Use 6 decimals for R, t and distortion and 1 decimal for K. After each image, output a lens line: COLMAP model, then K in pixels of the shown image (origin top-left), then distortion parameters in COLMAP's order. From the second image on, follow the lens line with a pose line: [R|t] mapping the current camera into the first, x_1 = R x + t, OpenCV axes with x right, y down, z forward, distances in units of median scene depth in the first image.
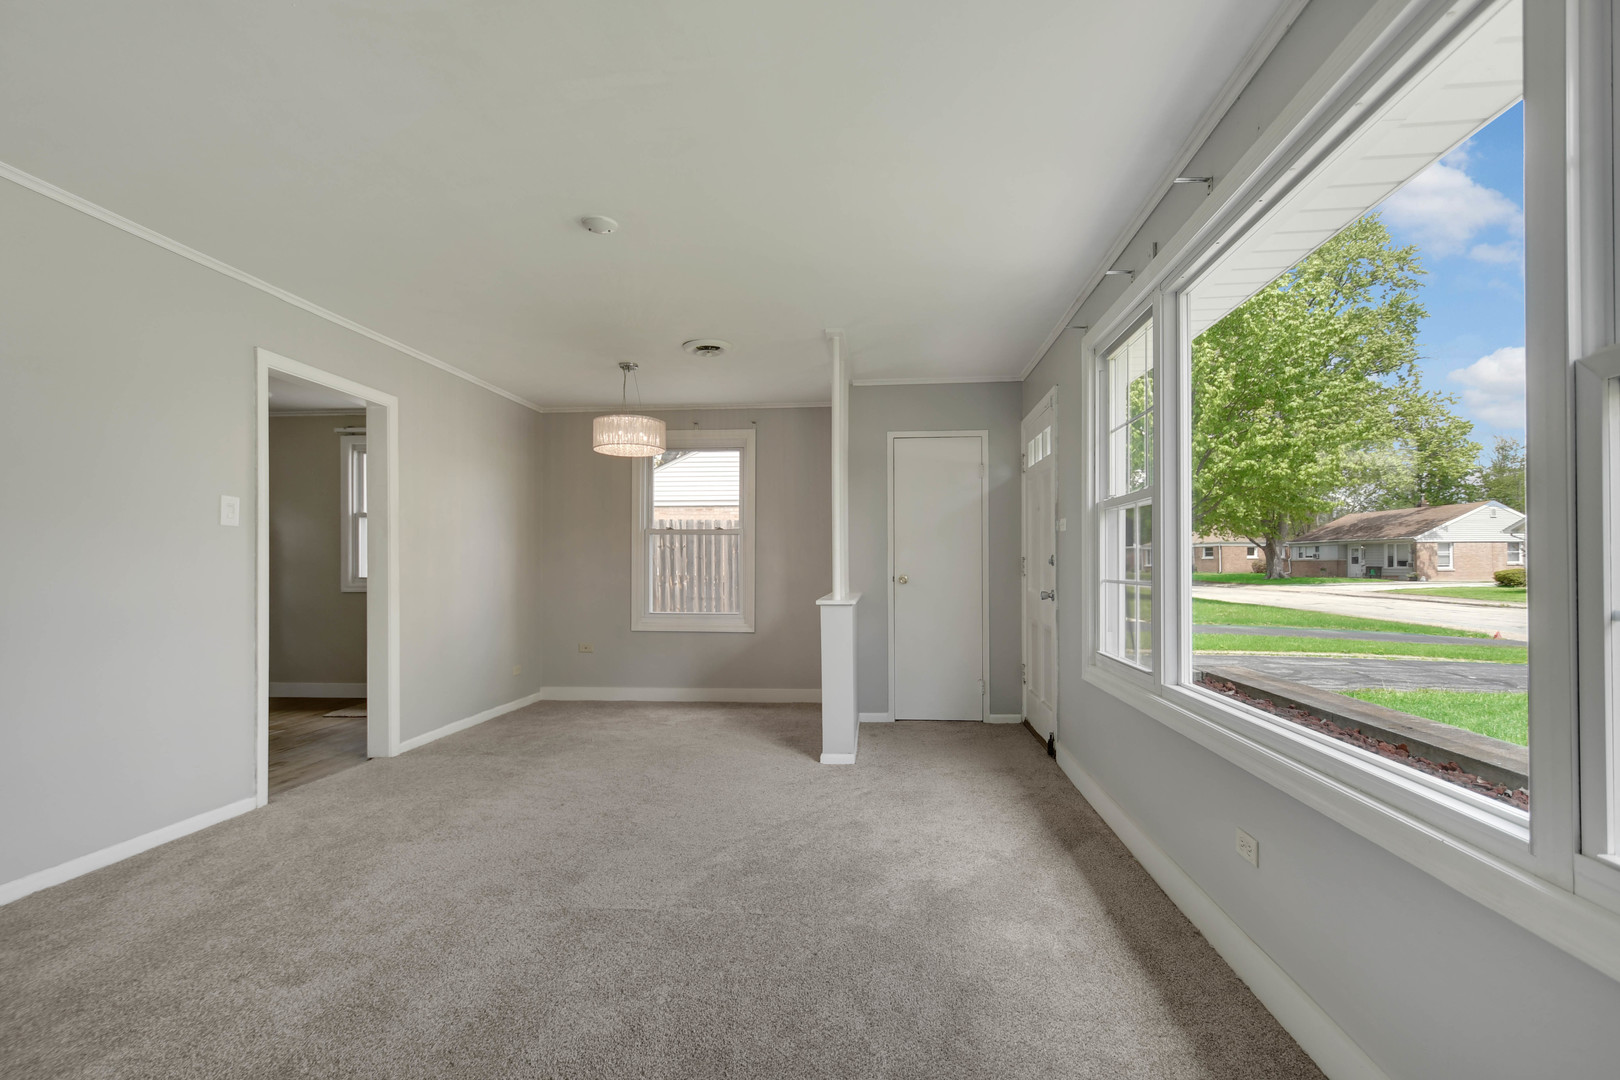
lens RADIAL K [[732.0, 0, 814.2], [0, 732.0, 564.3], [0, 0, 1]] dist [0.007191, -0.001359]
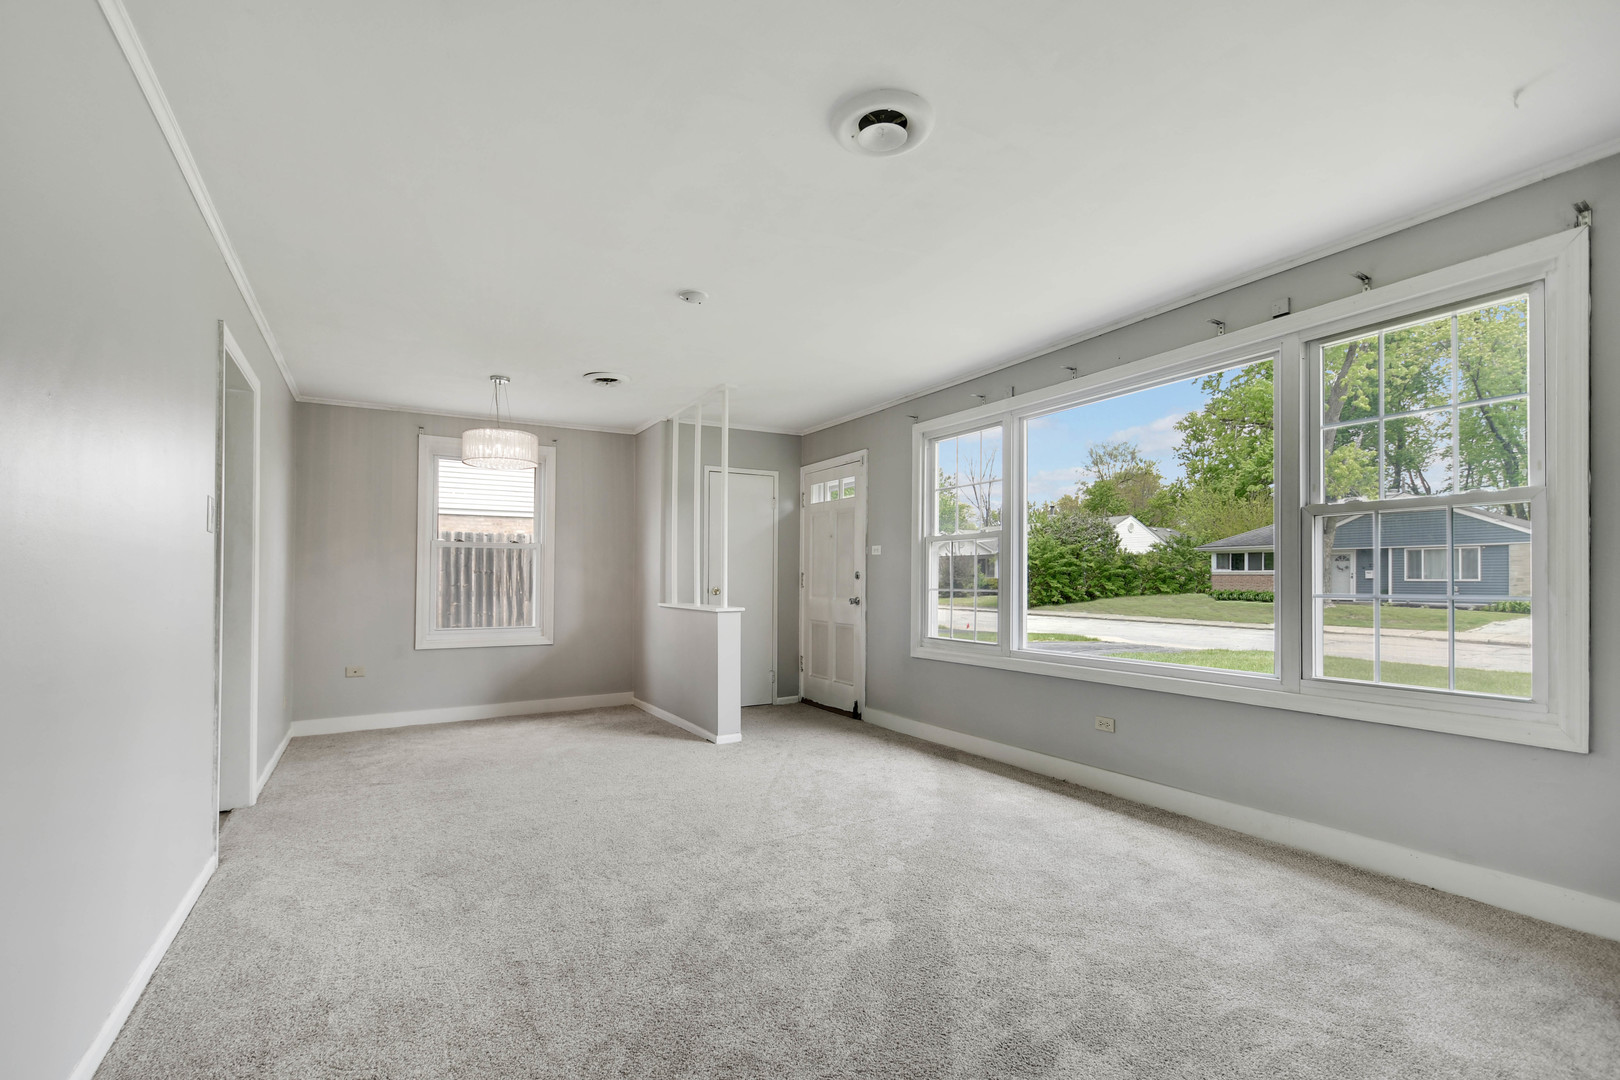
lens RADIAL K [[732.0, 0, 795.2], [0, 732.0, 575.8], [0, 0, 1]] dist [0.007191, -0.001359]
pose [[0.821187, 0.001626, 0.570657, -0.546691], [-0.000294, 0.999997, -0.002425, -0.000837], [-0.570659, 0.001823, 0.821185, -0.056229]]
